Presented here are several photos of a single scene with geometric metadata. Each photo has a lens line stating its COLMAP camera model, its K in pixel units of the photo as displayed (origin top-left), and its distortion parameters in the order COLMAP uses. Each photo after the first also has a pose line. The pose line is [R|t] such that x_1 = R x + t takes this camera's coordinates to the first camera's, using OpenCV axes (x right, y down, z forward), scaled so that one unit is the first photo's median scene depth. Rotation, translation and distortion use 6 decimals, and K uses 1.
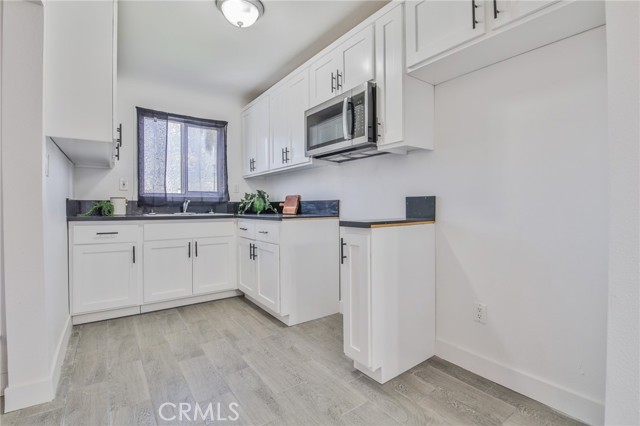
lens RADIAL K [[289.7, 0, 320.6], [0, 289.7, 212.4], [0, 0, 1]] dist [-0.010181, -0.003028]
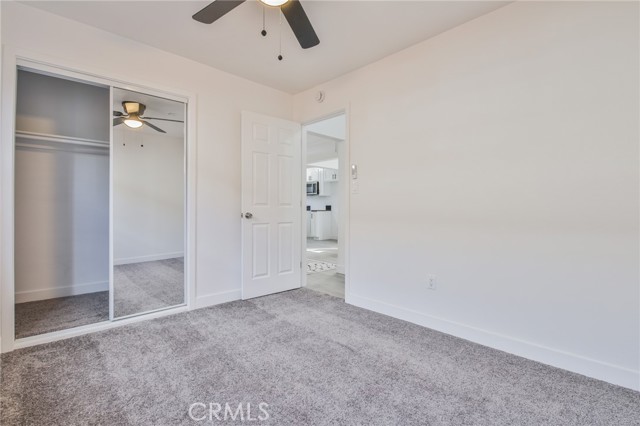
lens RADIAL K [[289.7, 0, 319.7], [0, 289.7, 210.0], [0, 0, 1]] dist [-0.010181, -0.003028]
pose [[0.992010, 0.004271, 0.126086, -0.394841], [-0.005381, 0.999950, 0.008469, -0.017524], [-0.126043, -0.009080, 0.991983, -3.776634]]
